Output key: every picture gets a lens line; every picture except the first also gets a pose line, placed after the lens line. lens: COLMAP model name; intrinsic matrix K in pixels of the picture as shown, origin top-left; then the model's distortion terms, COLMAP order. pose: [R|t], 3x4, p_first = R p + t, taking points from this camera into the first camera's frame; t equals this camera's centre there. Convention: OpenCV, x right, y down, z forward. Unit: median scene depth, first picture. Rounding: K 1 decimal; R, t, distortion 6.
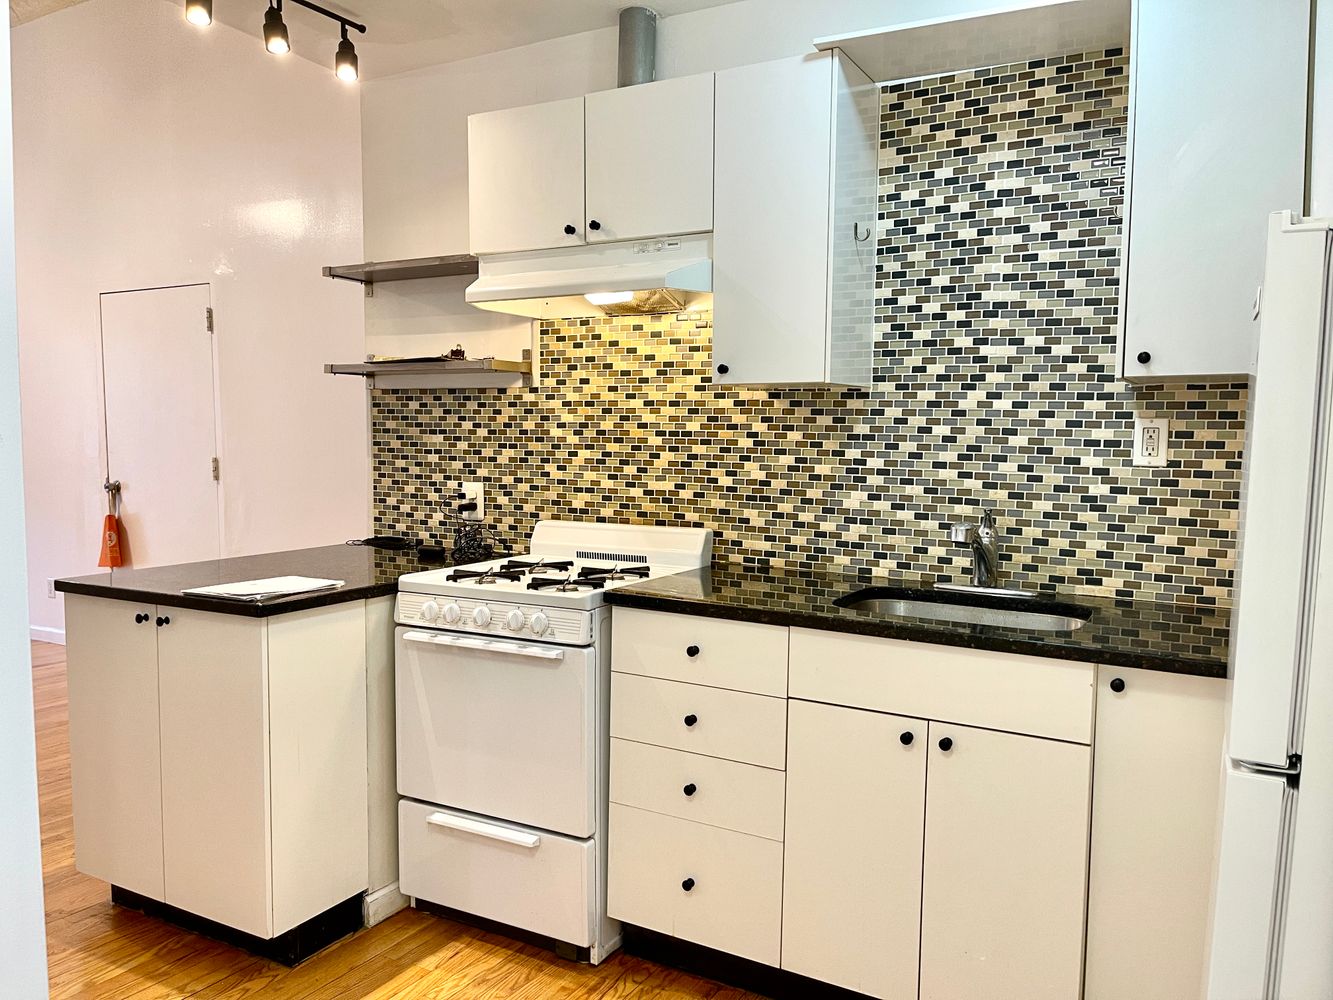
lens RADIAL K [[1023.2, 0, 667.5], [0, 1023.2, 501.5], [0, 0, 1]] dist [0.051600, -0.052835]
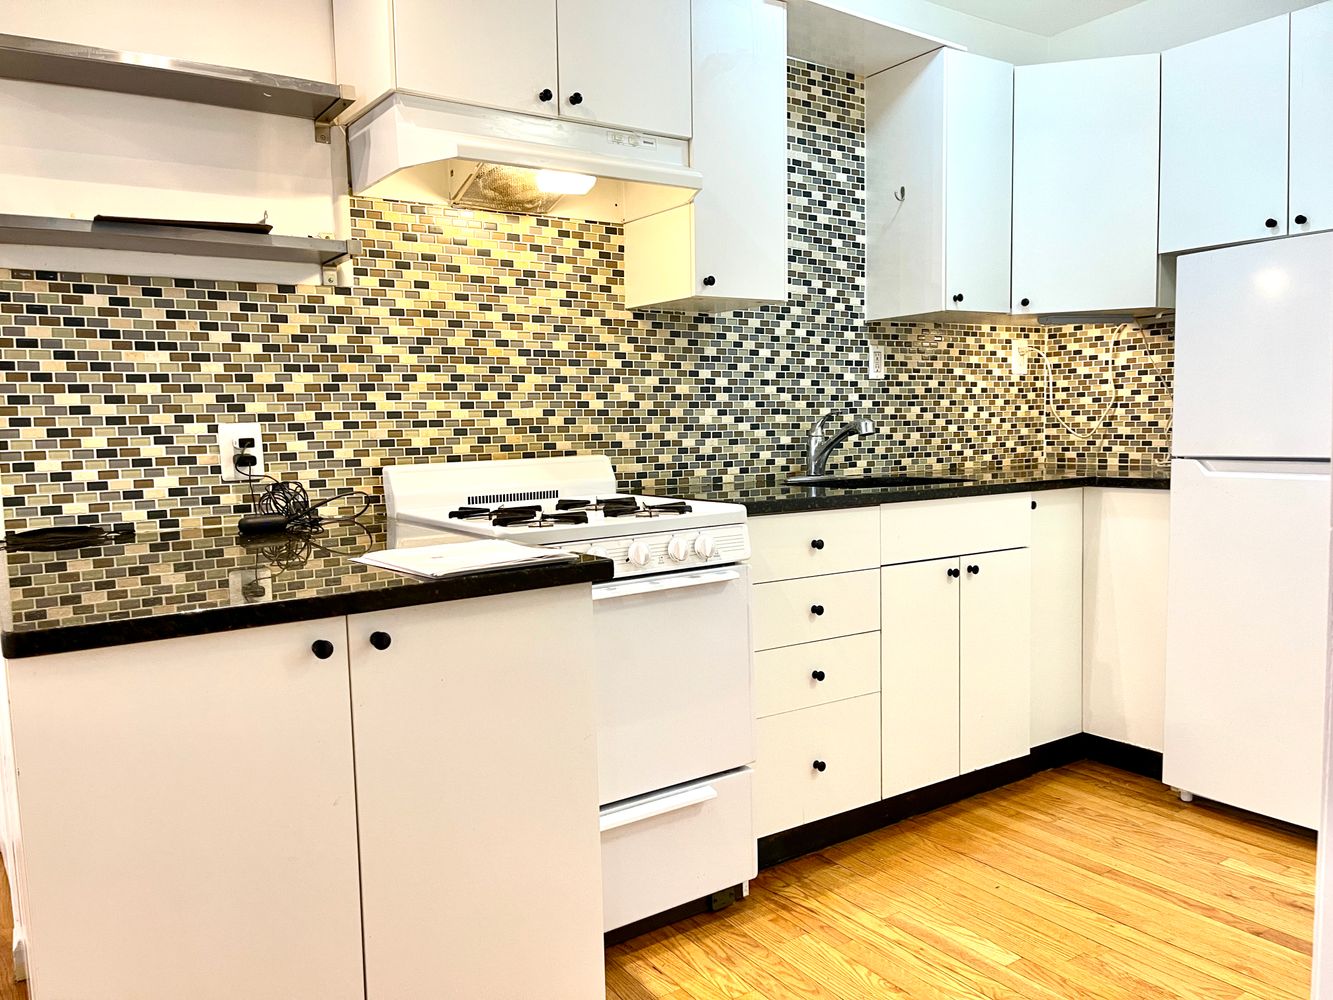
lens RADIAL K [[1023.2, 0, 675.5], [0, 1023.2, 503.3], [0, 0, 1]] dist [0.051600, -0.052835]
pose [[0.430683, -0.090645, 0.897940, -0.777316], [0.094771, 0.993985, 0.054884, 0.026509], [-0.897514, 0.061461, 0.436683, 0.527659]]
